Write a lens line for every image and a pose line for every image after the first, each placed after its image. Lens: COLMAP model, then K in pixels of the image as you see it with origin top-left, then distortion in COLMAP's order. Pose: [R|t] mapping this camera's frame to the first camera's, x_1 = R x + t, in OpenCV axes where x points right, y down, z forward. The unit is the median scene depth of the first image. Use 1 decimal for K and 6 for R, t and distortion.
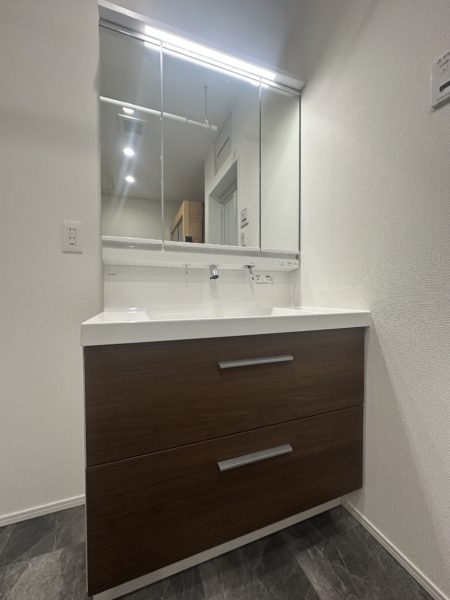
lens RADIAL K [[238.5, 0, 225.0], [0, 238.5, 300.0], [0, 0, 1]] dist [0.002147, 0.000162]
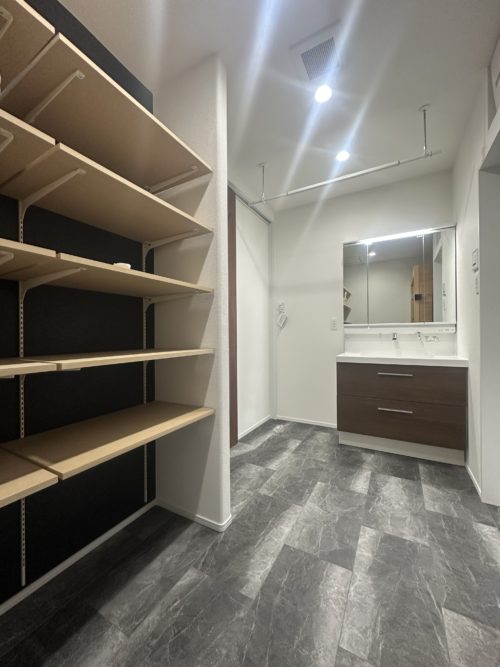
lens RADIAL K [[265.1, 0, 250.0], [0, 265.1, 333.5], [0, 0, 1]] dist [0.002147, 0.000162]
pose [[0.640713, 0.000274, -0.767781, 0.921248], [-0.009609, 0.999924, -0.007662, -0.112356], [0.767721, 0.012287, 0.640667, -1.447949]]
